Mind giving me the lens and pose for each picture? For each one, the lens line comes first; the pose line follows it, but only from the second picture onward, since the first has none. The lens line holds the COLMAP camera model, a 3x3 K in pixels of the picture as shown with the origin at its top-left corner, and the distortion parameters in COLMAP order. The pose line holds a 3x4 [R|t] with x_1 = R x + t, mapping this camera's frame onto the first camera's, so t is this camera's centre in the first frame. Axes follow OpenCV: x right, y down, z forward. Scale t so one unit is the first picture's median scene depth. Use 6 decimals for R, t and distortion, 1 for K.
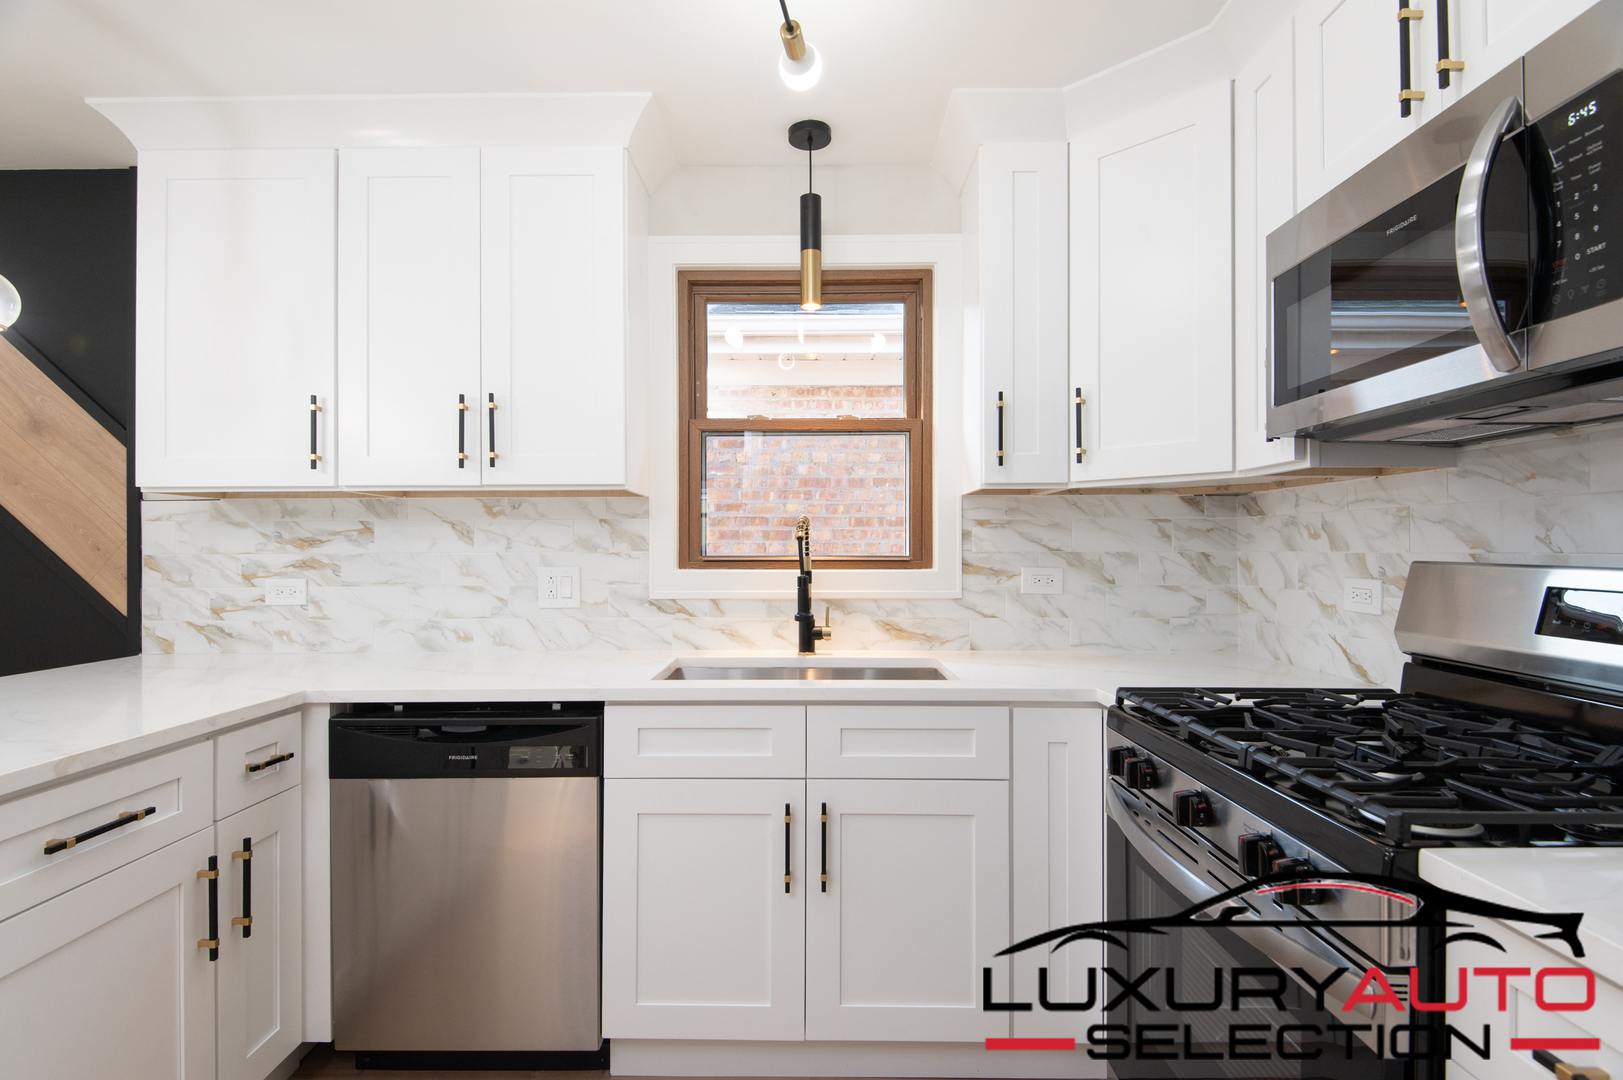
lens RADIAL K [[837.3, 0, 796.2], [0, 837.3, 546.0], [0, 0, 1]] dist [0.025753, -0.001836]
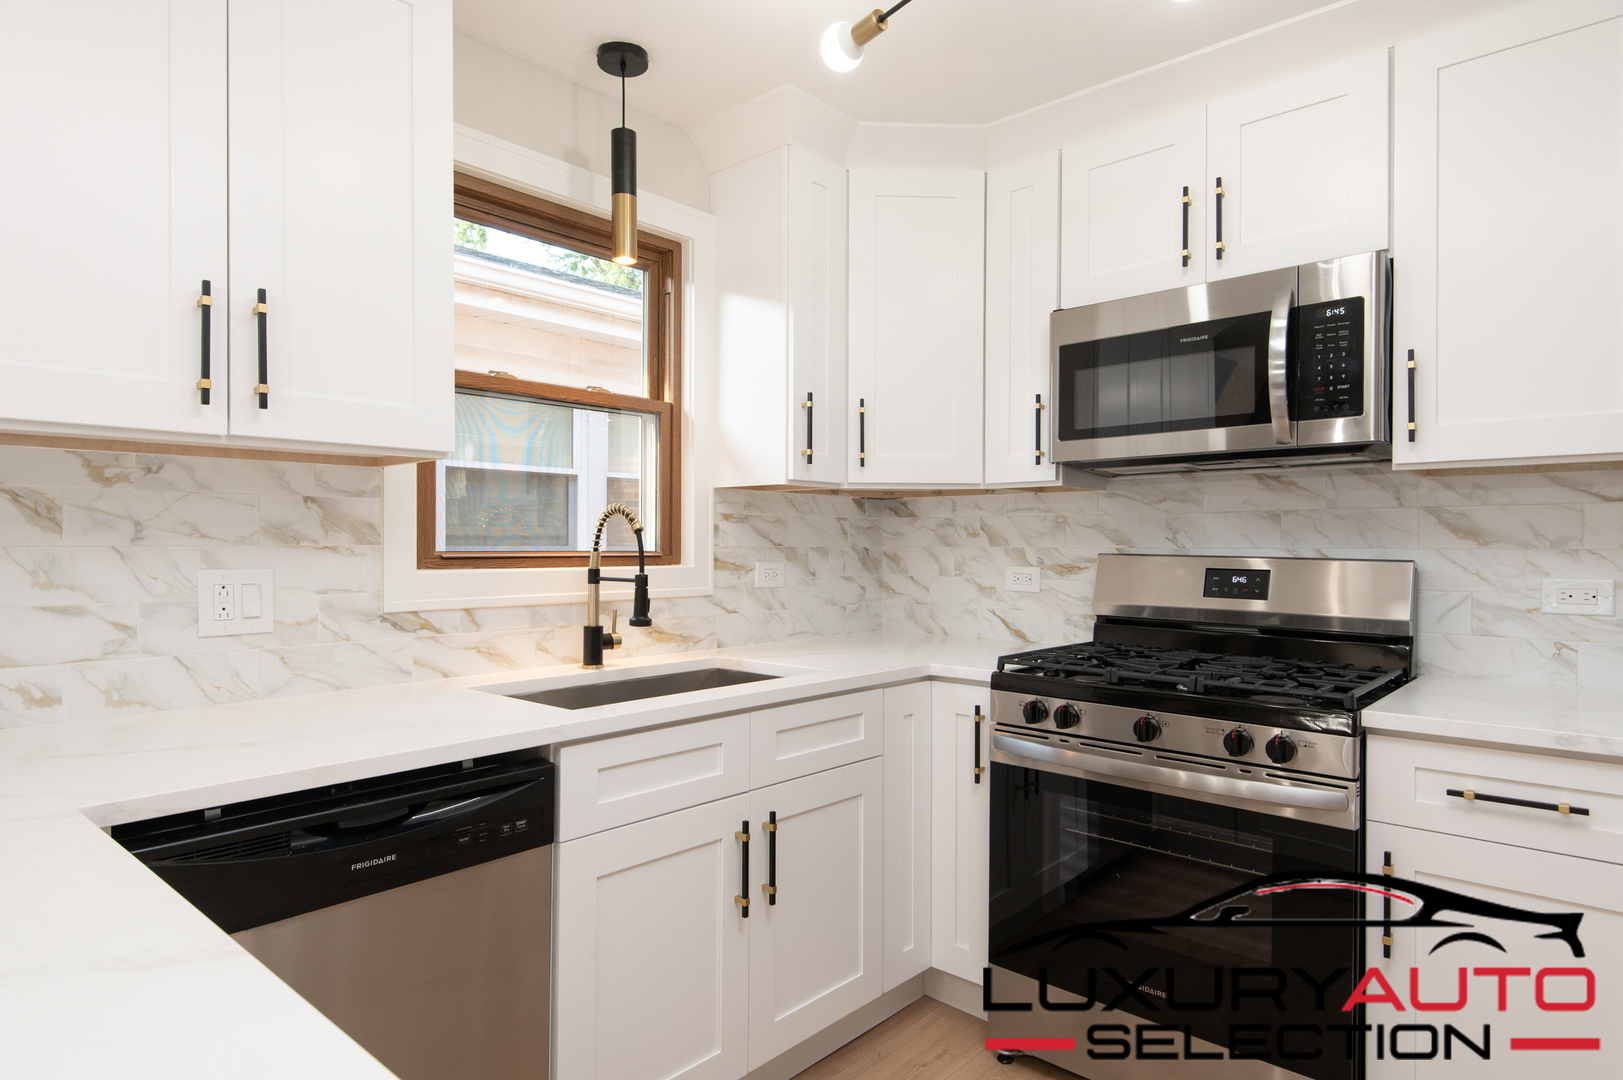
lens RADIAL K [[952.0, 0, 821.3], [0, 952.0, 548.5], [0, 0, 1]] dist [0.033025, -0.002312]
pose [[0.646456, -0.000325, 0.762951, -0.577320], [-0.006617, 0.999960, 0.006033, 0.001877], [-0.762922, -0.008949, 0.646428, 0.204137]]
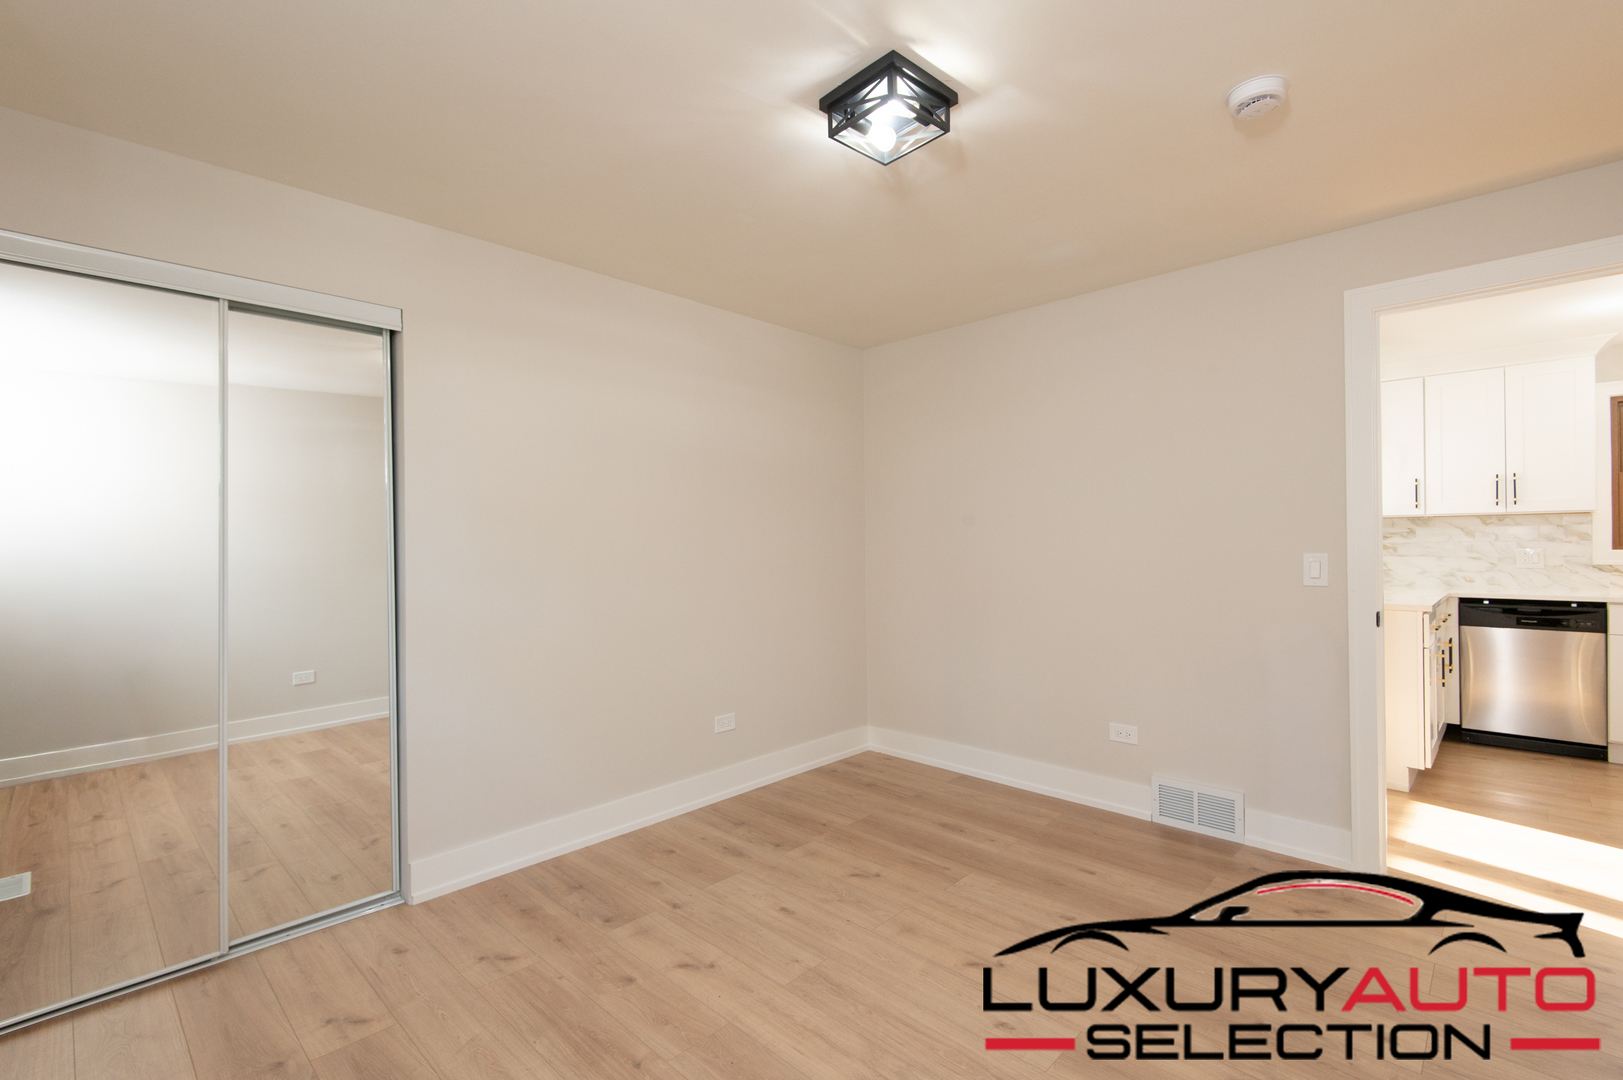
lens RADIAL K [[737.9, 0, 818.3], [0, 737.9, 546.9], [0, 0, 1]] dist [0.012458, -0.001966]
pose [[0.749615, 0.000873, -0.661873, -0.401570], [0.004273, 0.999972, 0.006159, 0.001746], [0.661860, -0.007445, 0.749591, -1.652506]]
